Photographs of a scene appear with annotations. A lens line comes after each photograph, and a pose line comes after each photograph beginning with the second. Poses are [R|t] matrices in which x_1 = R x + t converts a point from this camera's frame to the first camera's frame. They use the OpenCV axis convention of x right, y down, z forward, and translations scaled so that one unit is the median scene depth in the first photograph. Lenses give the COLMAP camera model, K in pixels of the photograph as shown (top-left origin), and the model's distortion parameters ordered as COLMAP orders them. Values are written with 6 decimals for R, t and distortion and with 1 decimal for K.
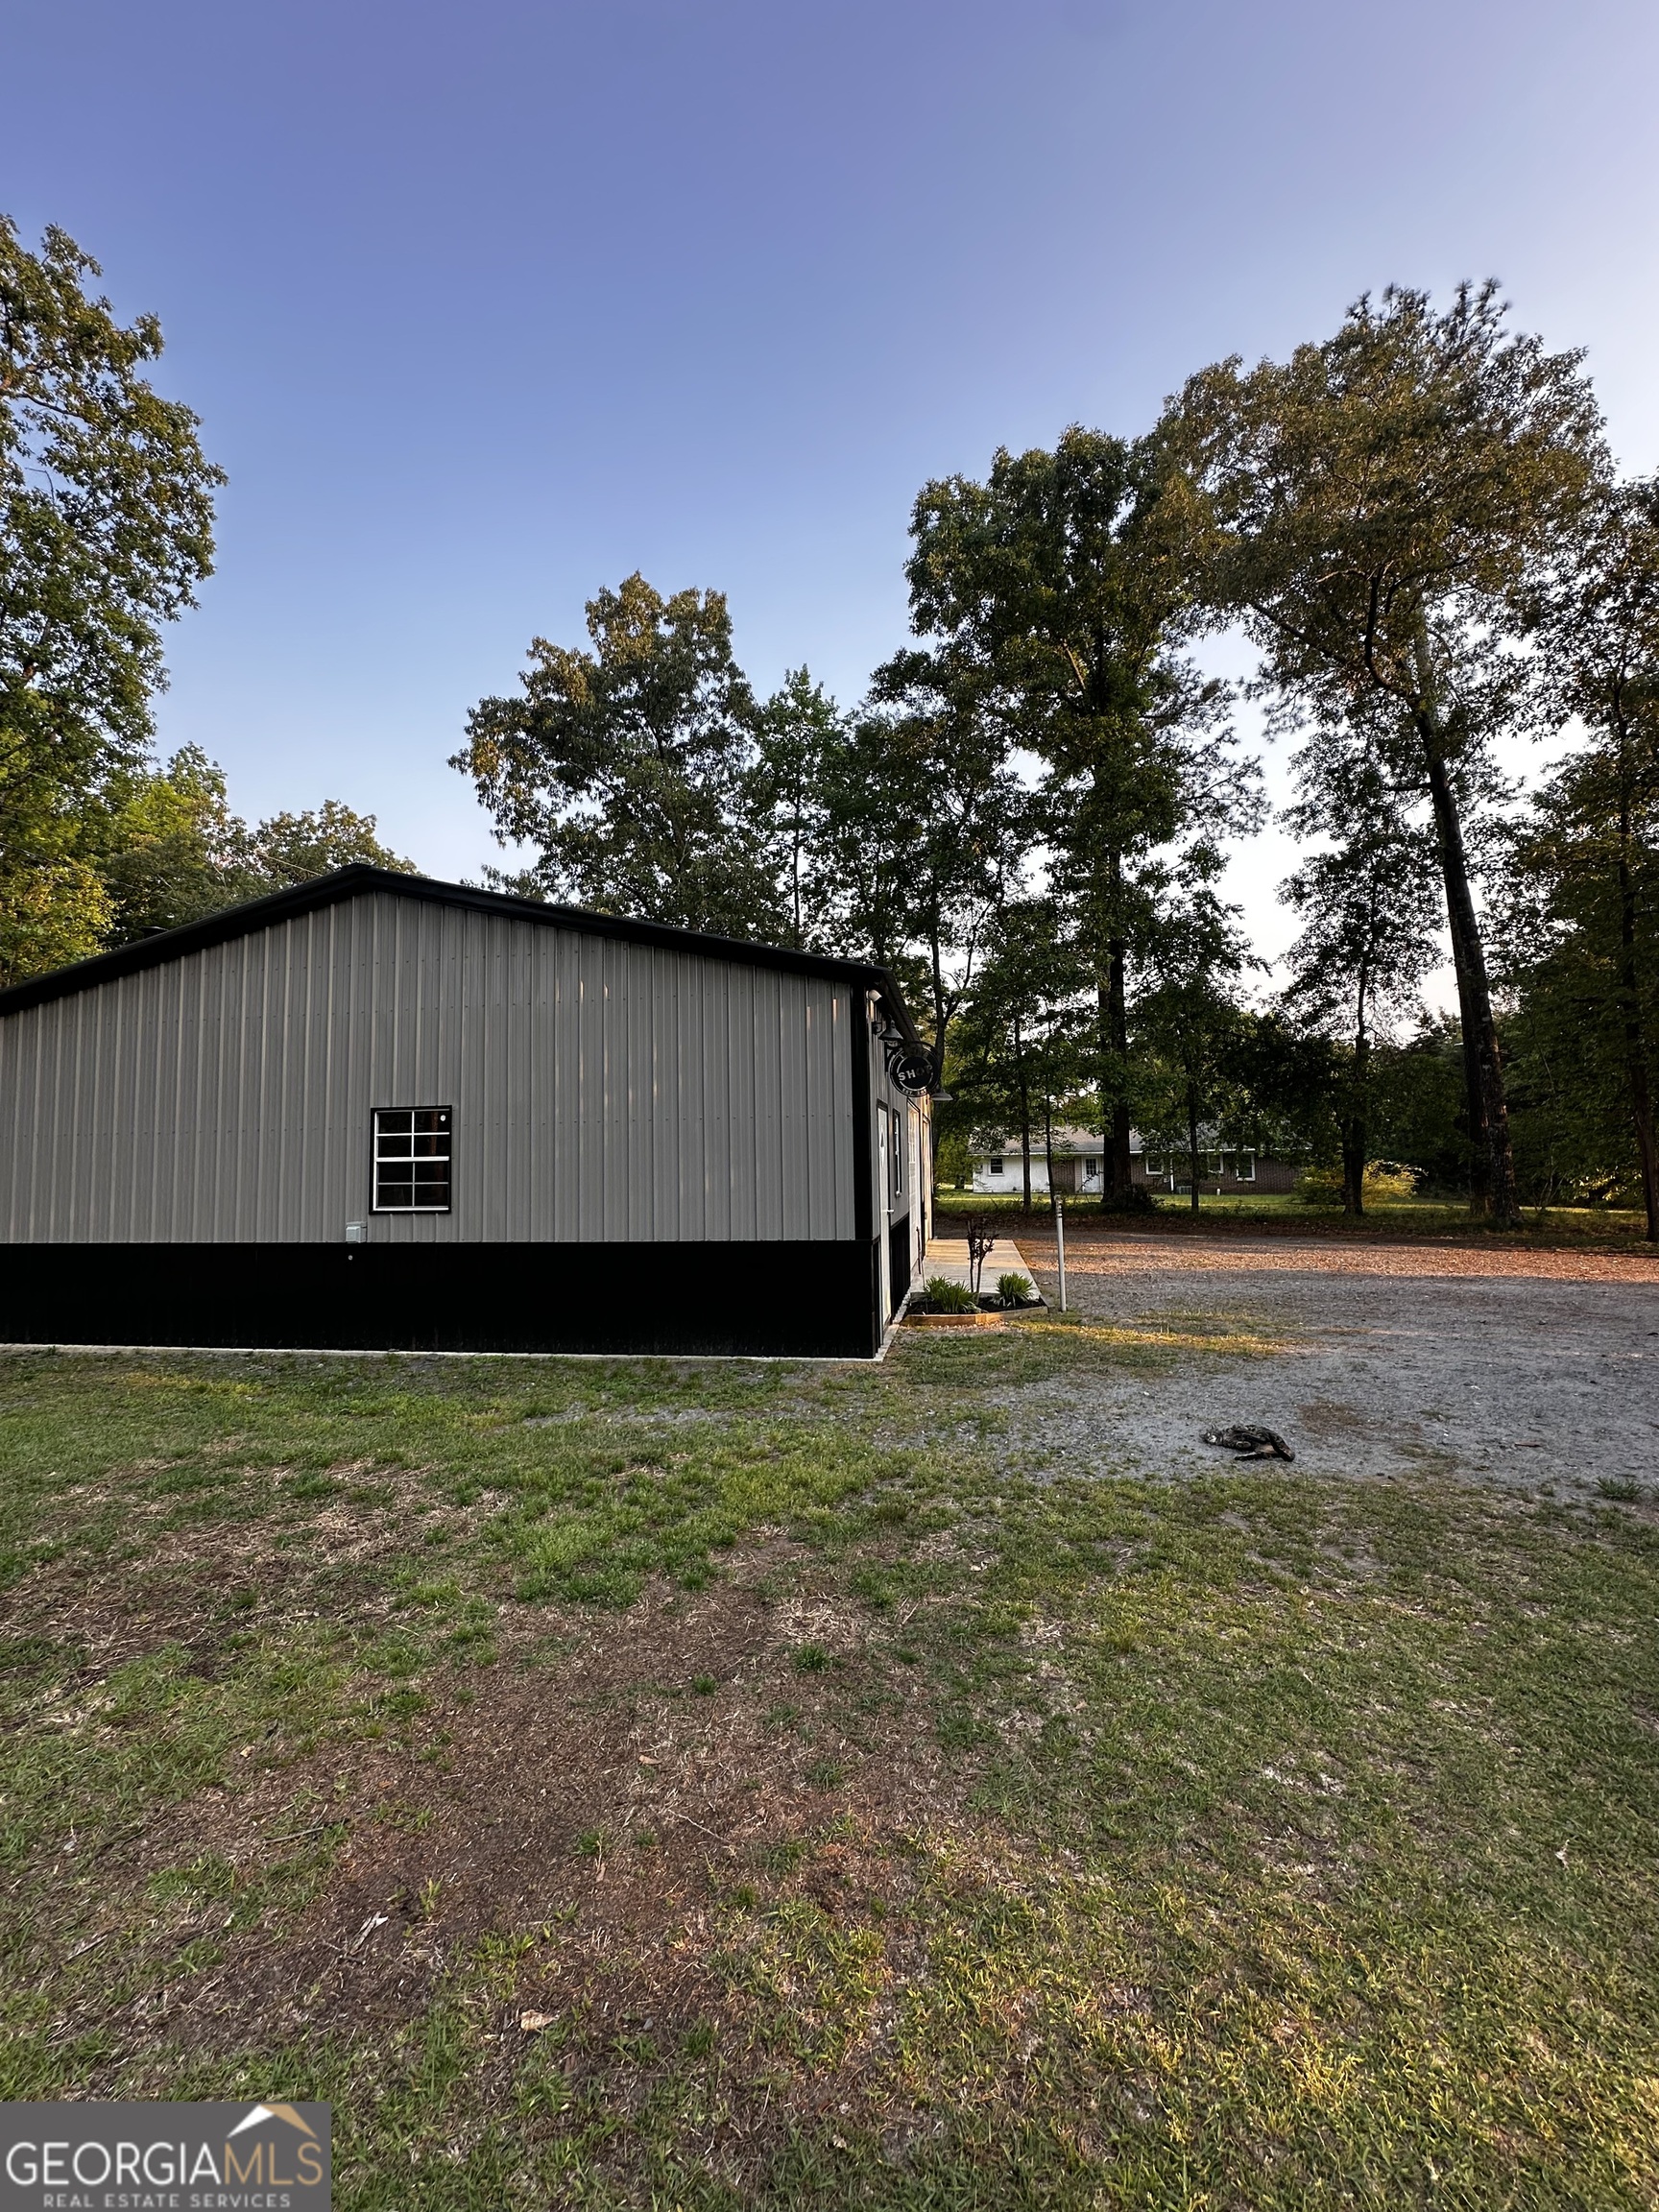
lens RADIAL K [[891.6, 0, 829.5], [0, 891.6, 1106.0], [0, 0, 1]] dist [-0.001940, -0.000541]
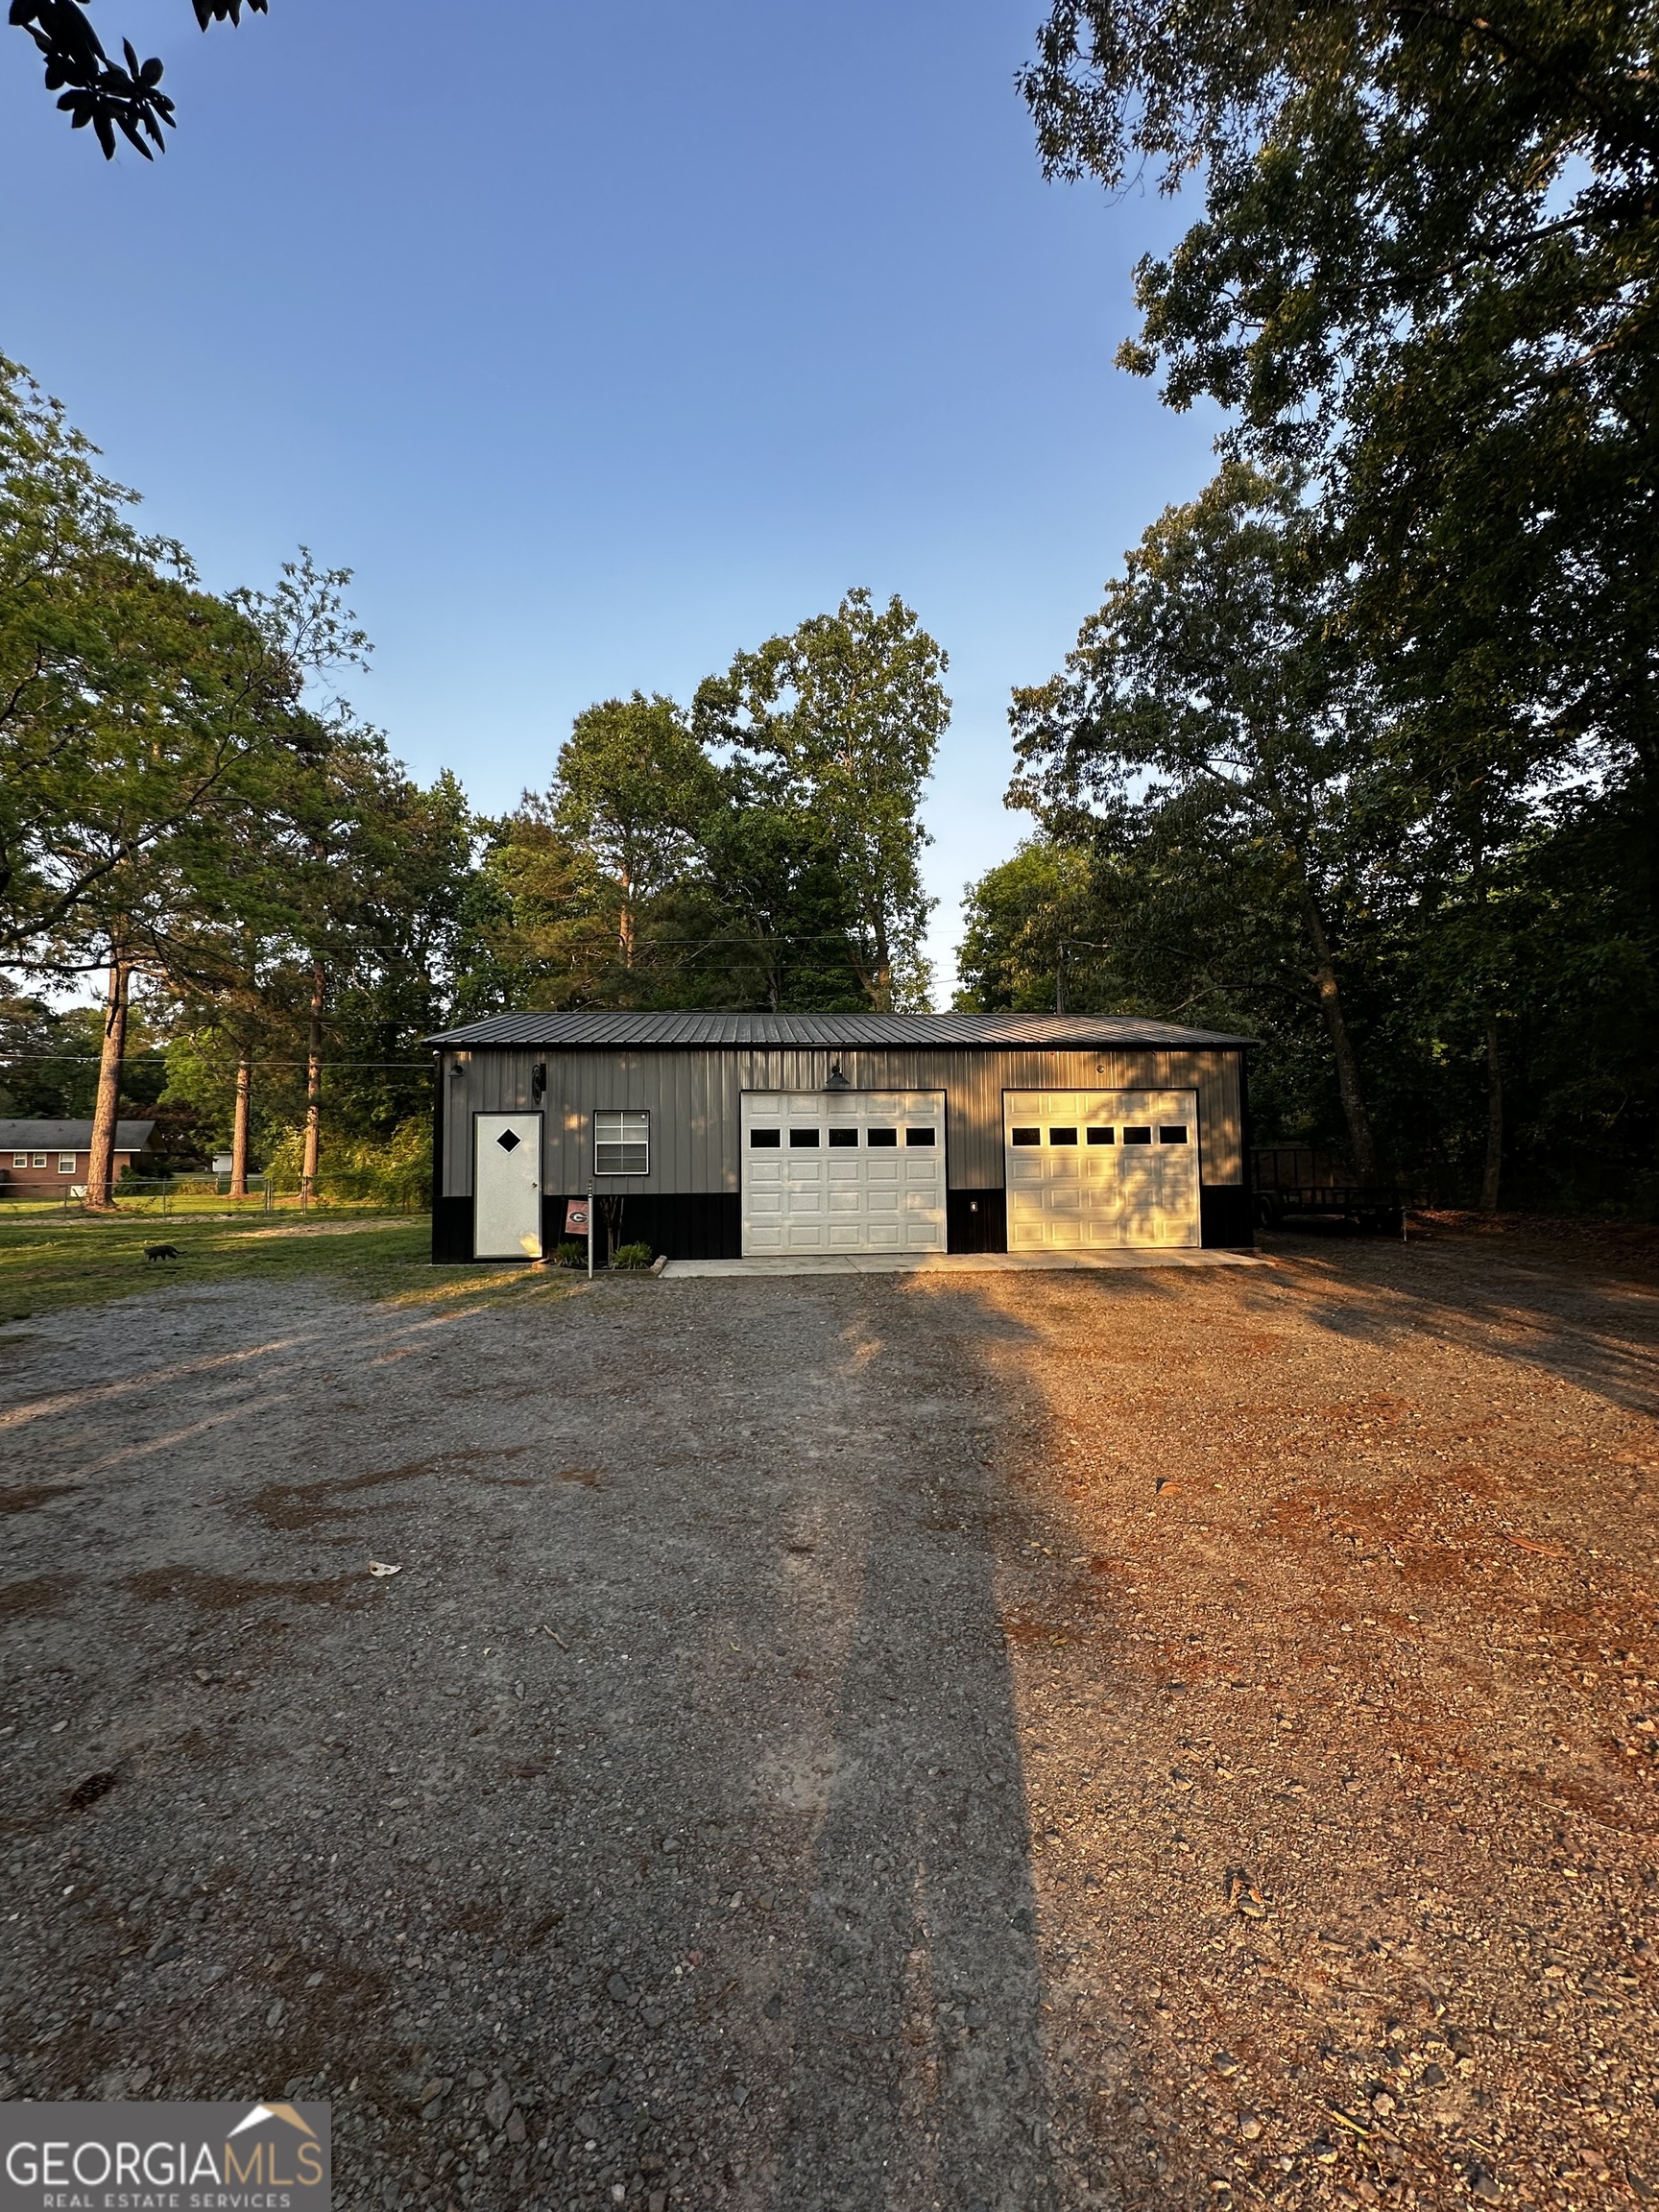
lens RADIAL K [[891.6, 0, 829.5], [0, 891.6, 1106.0], [0, 0, 1]] dist [-0.001940, -0.000541]
pose [[0.224275, -0.041206, -0.973654, 1.770581], [0.071515, 0.997108, -0.025725, 0.068769], [0.971898, -0.063861, 0.226573, 1.267823]]
